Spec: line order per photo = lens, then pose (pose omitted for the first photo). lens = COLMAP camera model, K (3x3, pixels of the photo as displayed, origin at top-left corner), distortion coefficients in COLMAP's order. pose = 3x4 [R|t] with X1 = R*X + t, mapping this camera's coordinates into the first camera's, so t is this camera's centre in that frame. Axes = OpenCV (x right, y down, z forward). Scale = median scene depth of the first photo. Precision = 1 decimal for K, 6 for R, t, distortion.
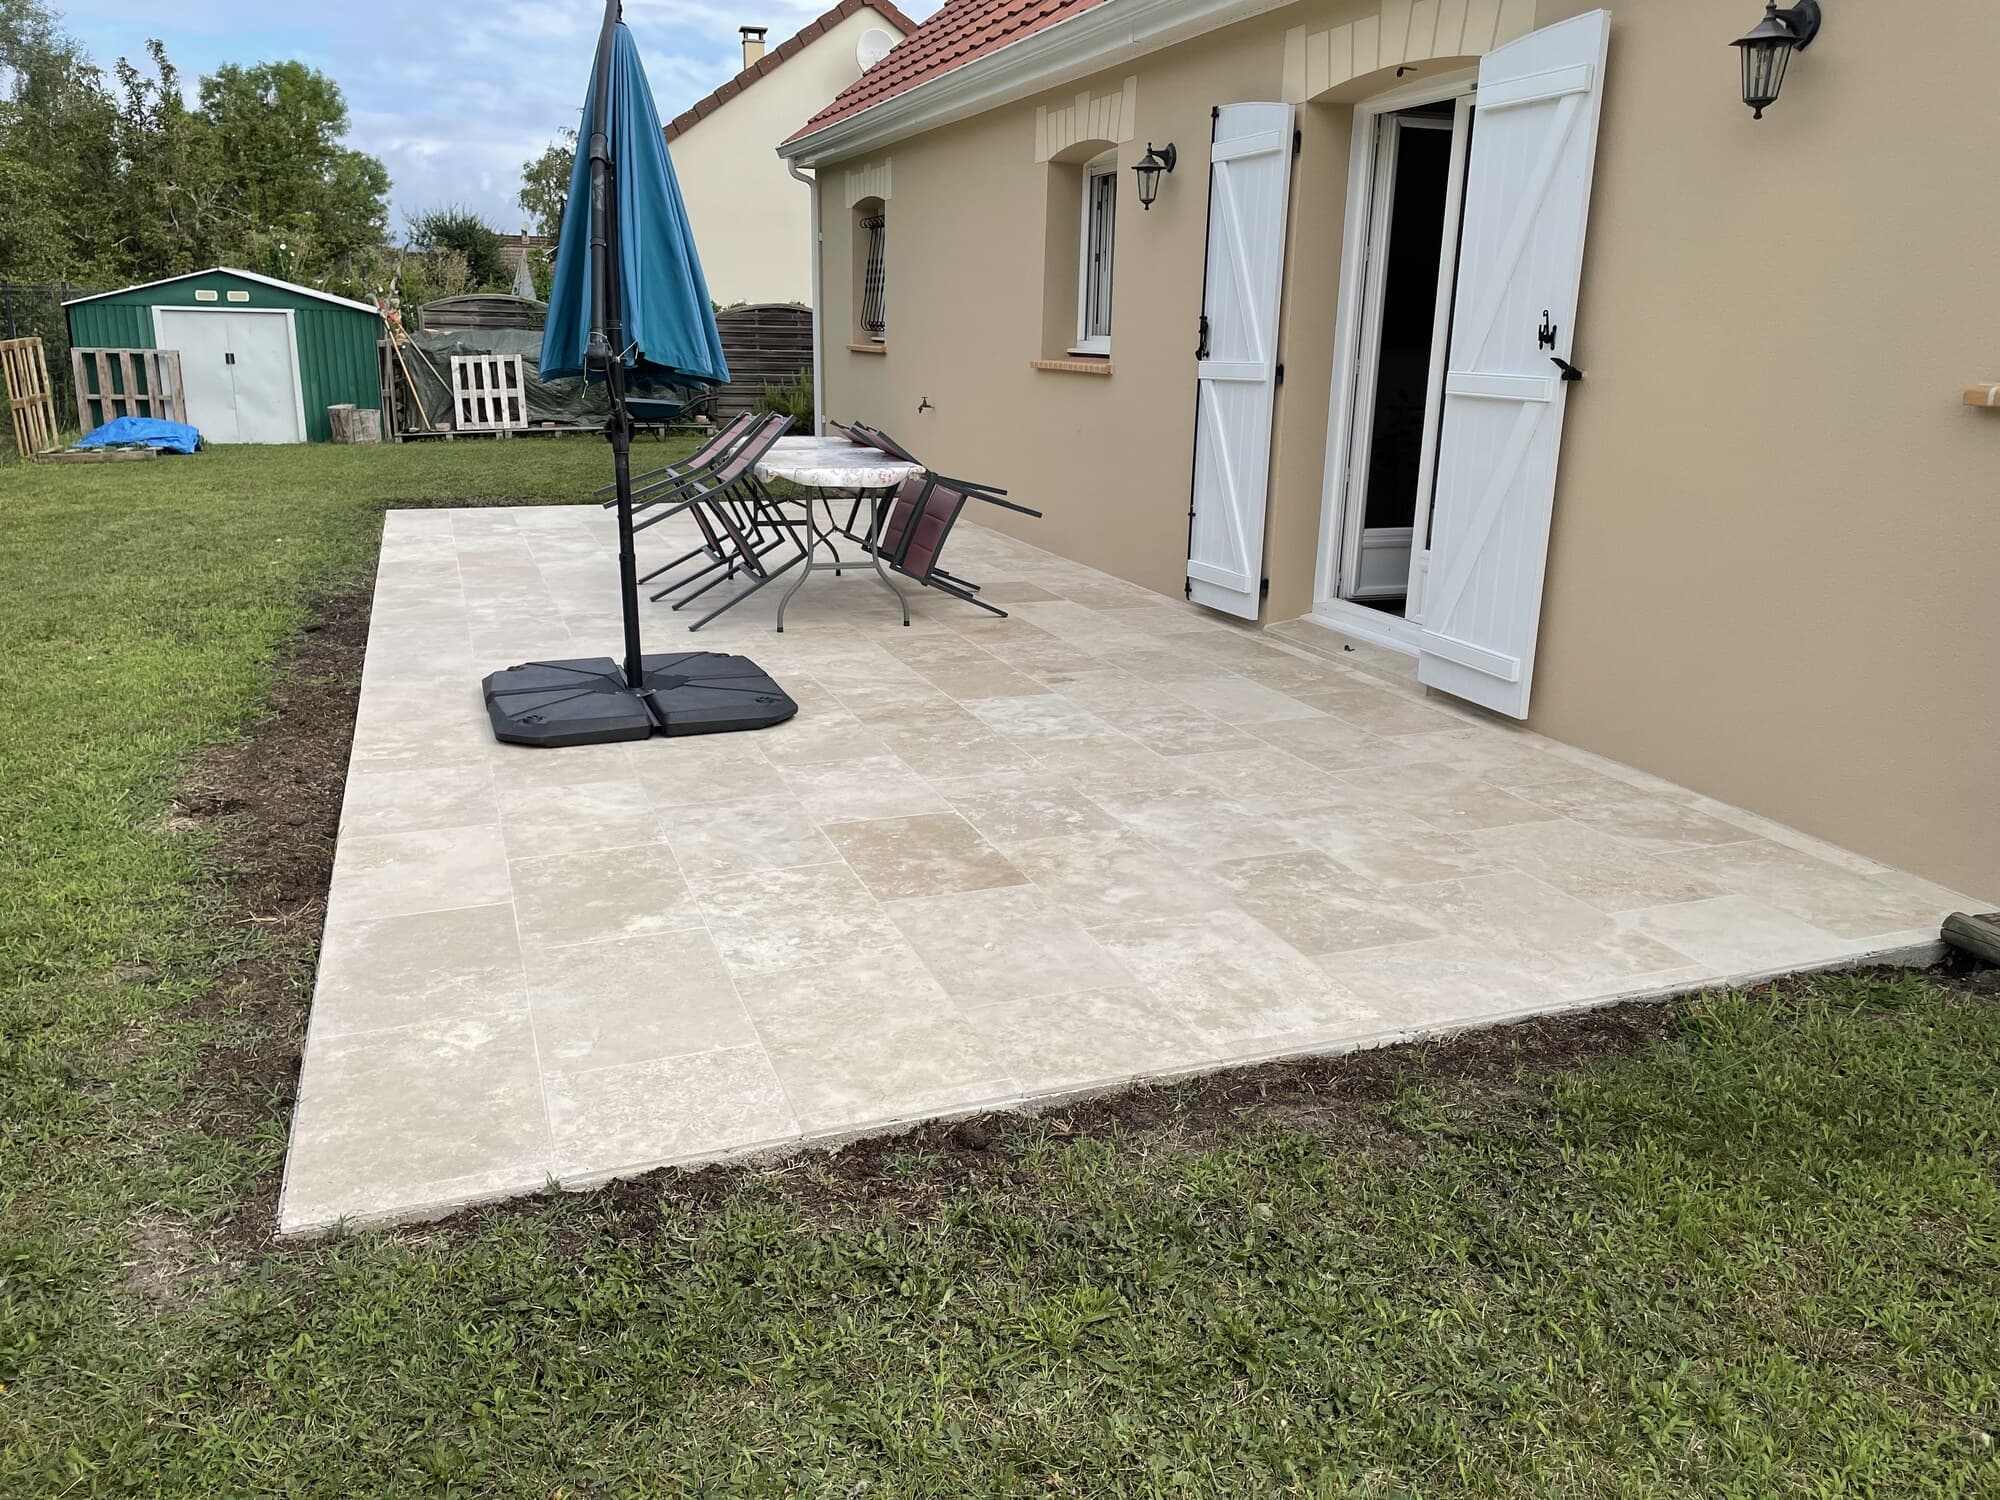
lens RADIAL K [[1479.0, 0, 1000.0], [0, 1479.0, 750.0], [0, 0, 1]] dist [0.130371, -0.151105]
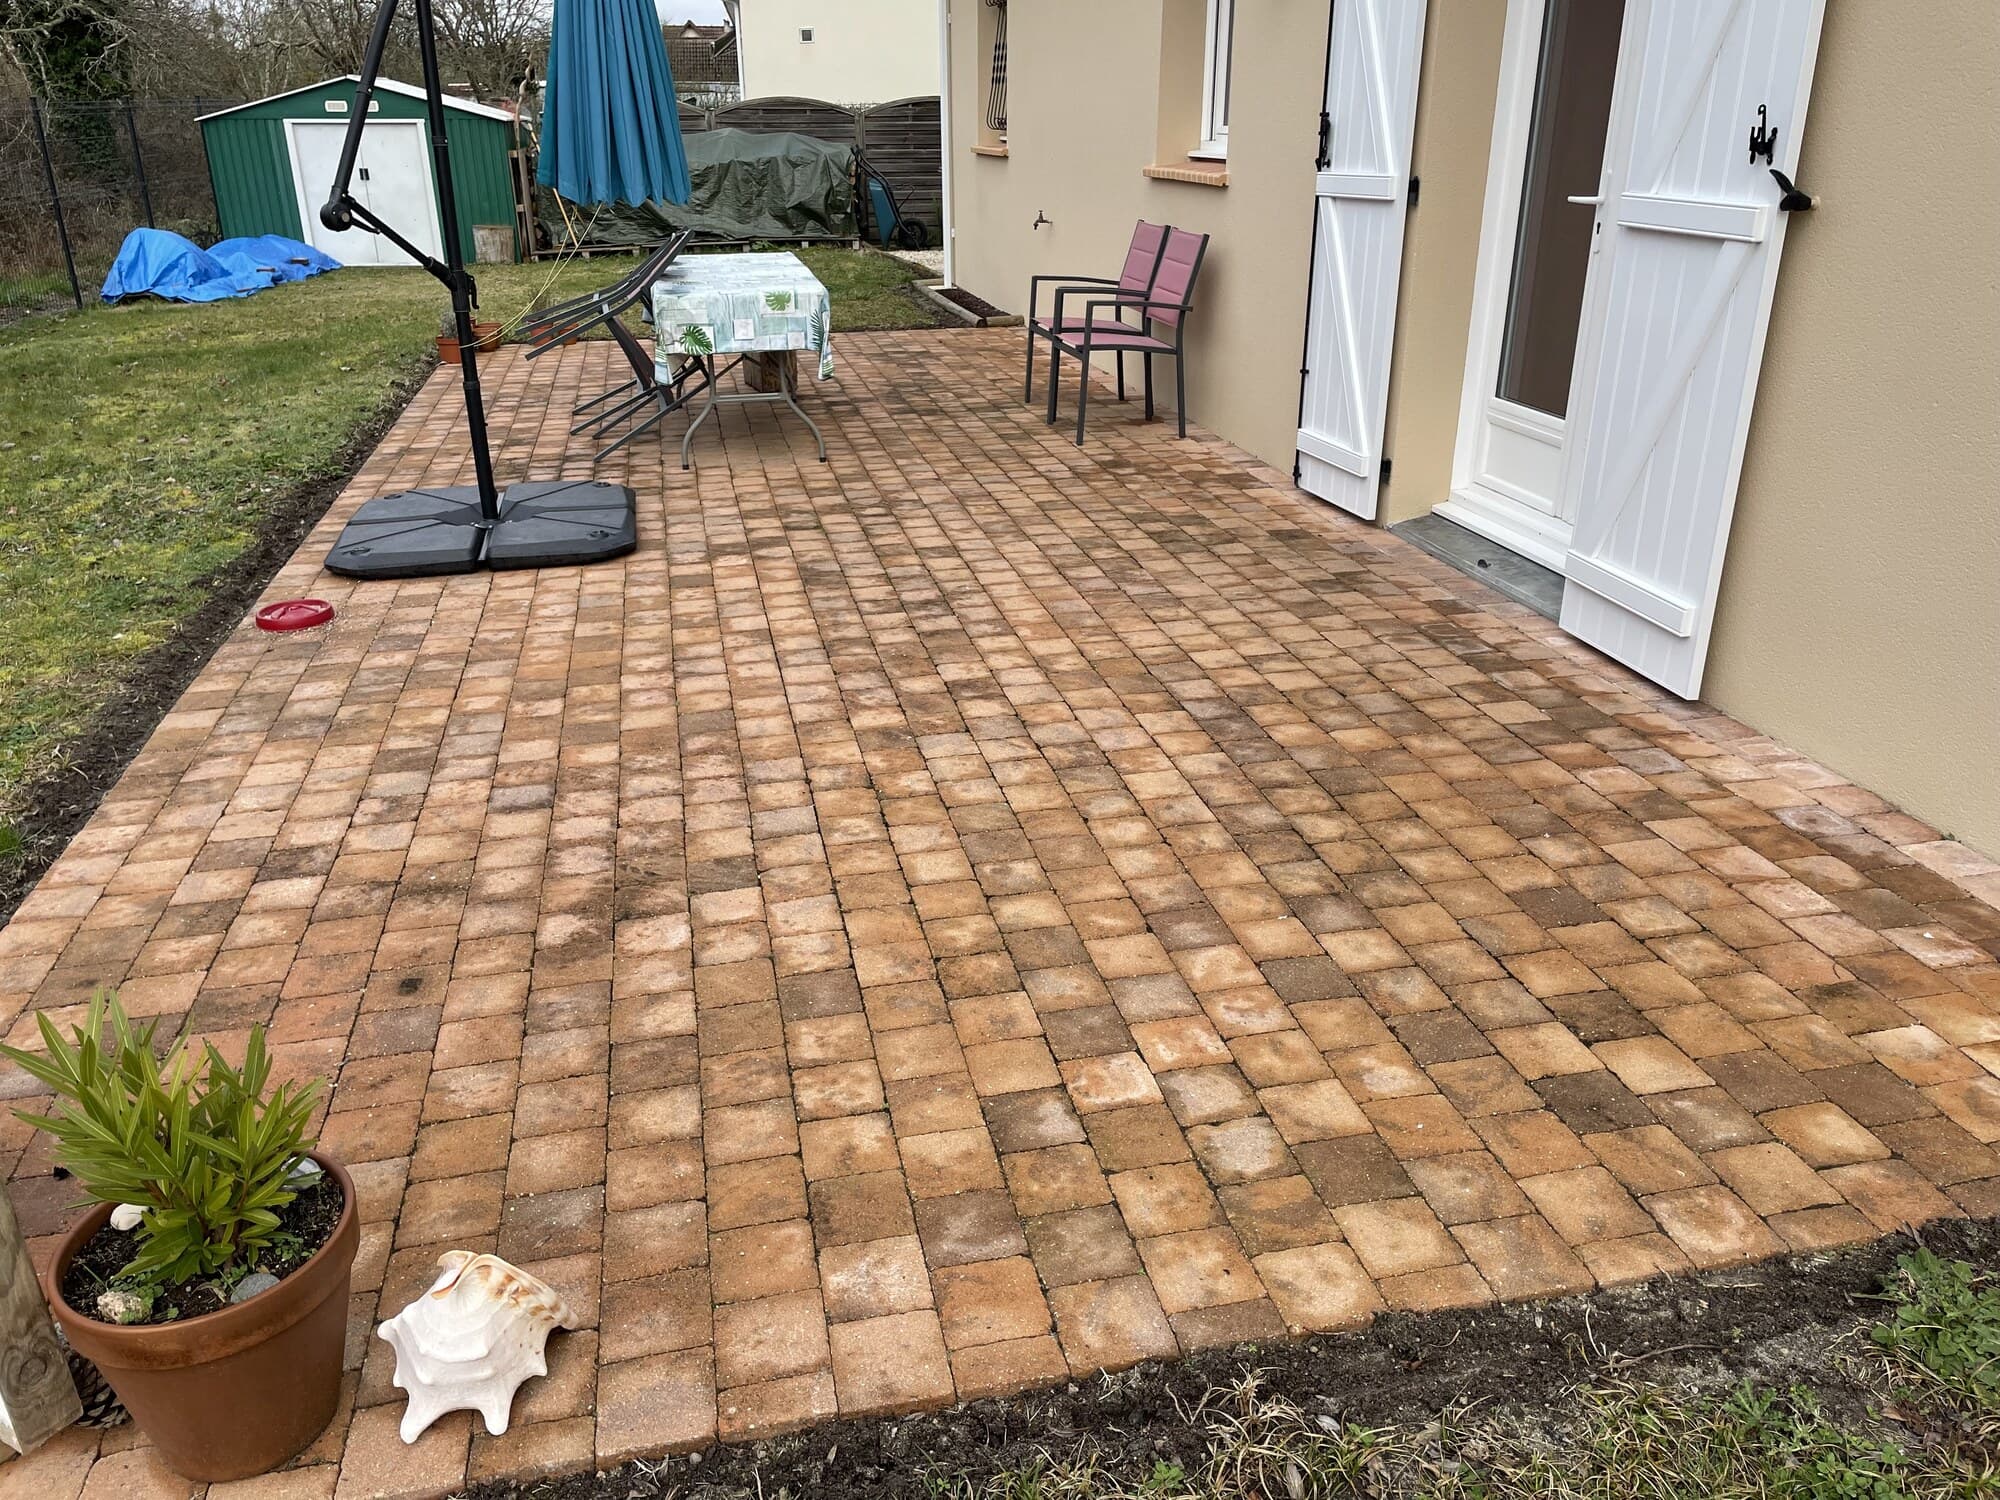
lens RADIAL K [[1479.0, 0, 1000.0], [0, 1479.0, 750.0], [0, 0, 1]] dist [0.130371, -0.151105]
pose [[0.990617, 0.030570, -0.133206, 0.084958], [-0.013707, 0.991972, 0.125715, -0.058976], [0.135979, -0.122709, 0.983083, 0.169484]]
